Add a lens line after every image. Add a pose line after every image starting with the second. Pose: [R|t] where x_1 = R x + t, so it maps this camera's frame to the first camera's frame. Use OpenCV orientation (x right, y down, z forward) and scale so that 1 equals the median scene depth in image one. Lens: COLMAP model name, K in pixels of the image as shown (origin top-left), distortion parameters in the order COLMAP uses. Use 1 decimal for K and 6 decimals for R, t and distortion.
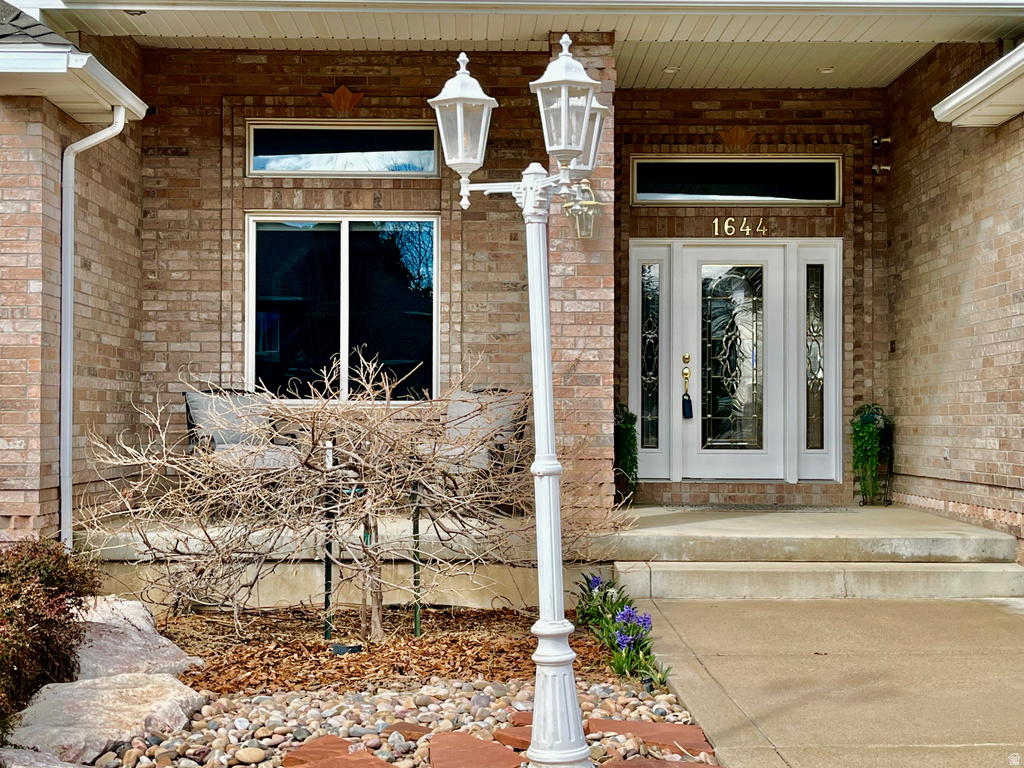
lens RADIAL K [[1402.8, 0, 512.0], [0, 1402.8, 385.4], [0, 0, 1]] dist [0.011479, 0.000000]
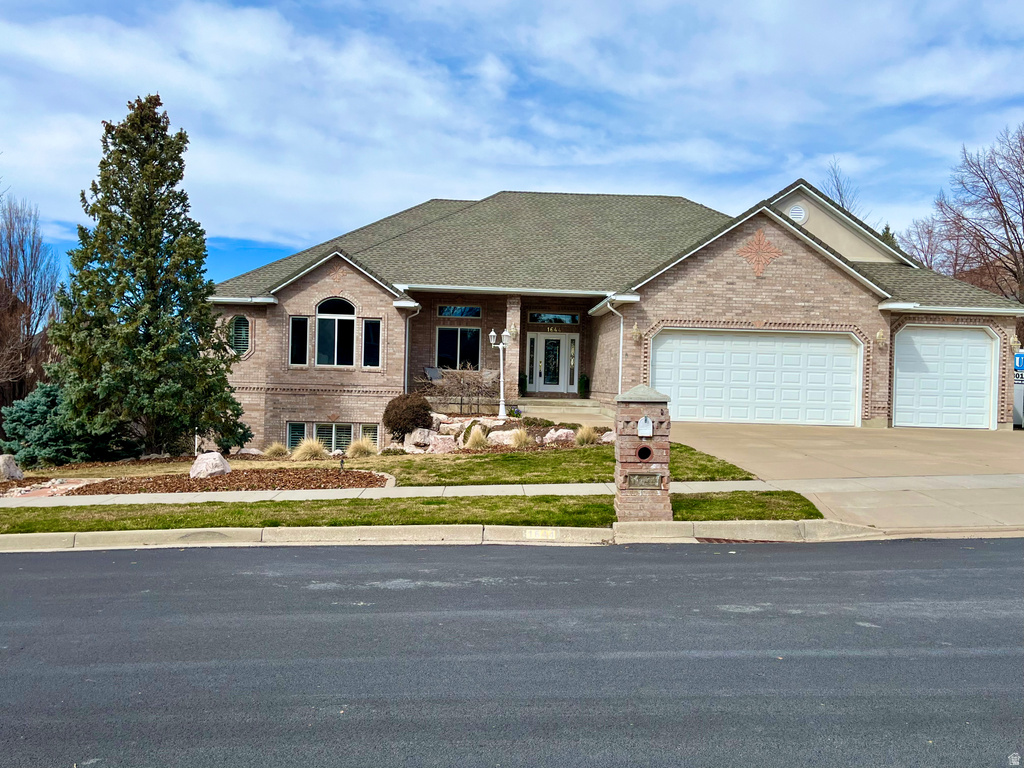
lens RADIAL K [[865.4, 0, 511.9], [0, 865.4, 383.9], [0, 0, 1]] dist [0.000760, 0.000009]
pose [[0.999486, 0.025348, 0.019631, -0.006137], [-0.025901, 0.999260, 0.028452, -0.025289], [-0.018895, -0.028946, 0.999402, -1.549551]]
